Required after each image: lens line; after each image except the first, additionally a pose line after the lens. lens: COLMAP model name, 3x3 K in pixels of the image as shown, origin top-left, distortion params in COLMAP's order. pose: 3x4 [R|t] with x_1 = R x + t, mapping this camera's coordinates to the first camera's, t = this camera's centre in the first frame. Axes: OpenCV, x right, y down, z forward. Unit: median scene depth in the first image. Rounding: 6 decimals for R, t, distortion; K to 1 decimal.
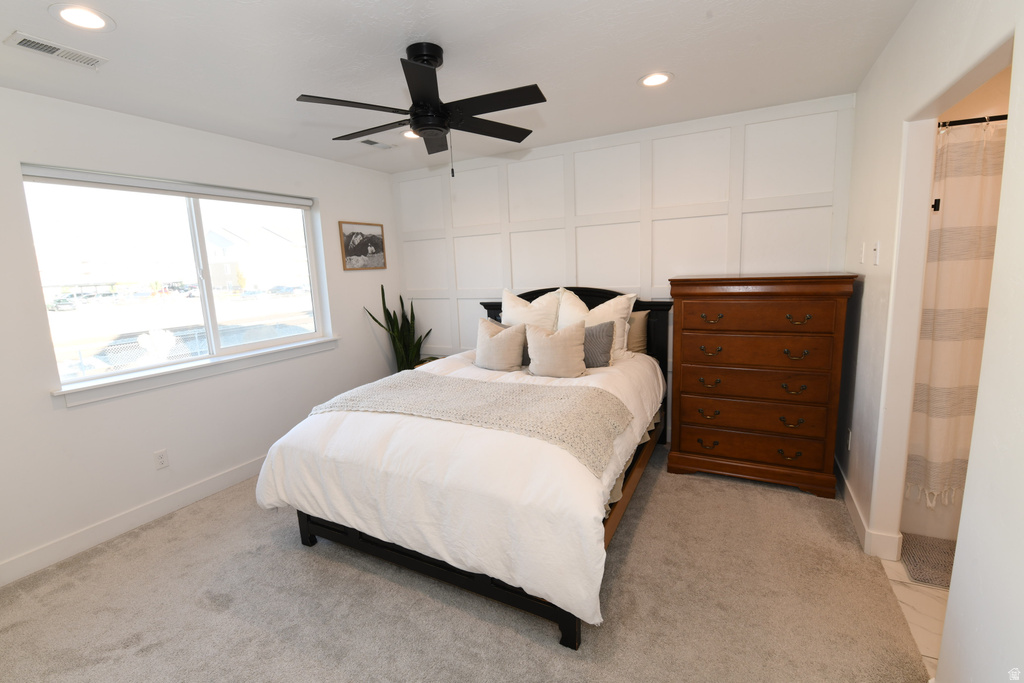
lens RADIAL K [[443.8, 0, 514.2], [0, 443.8, 339.0], [0, 0, 1]] dist [-0.005361, -0.008103]
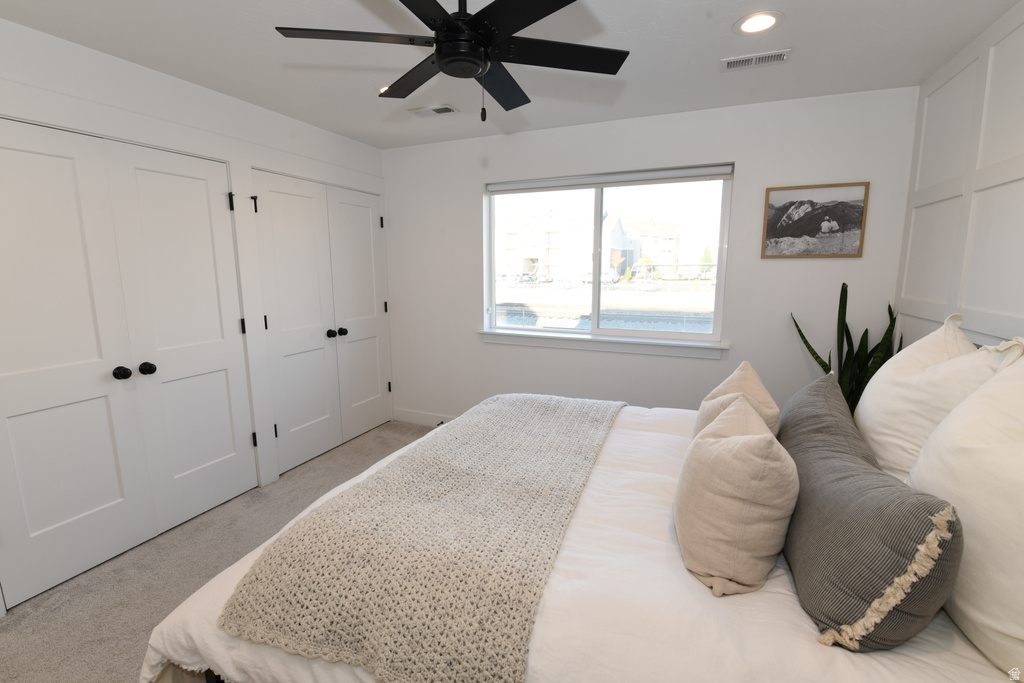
lens RADIAL K [[443.8, 0, 511.9], [0, 443.8, 338.2], [0, 0, 1]] dist [-0.005361, -0.008103]
pose [[0.076026, 0.200672, -0.976704, 0.298261], [-0.162152, 0.968988, 0.186465, -0.095593], [0.983833, 0.144199, 0.106208, 0.536962]]
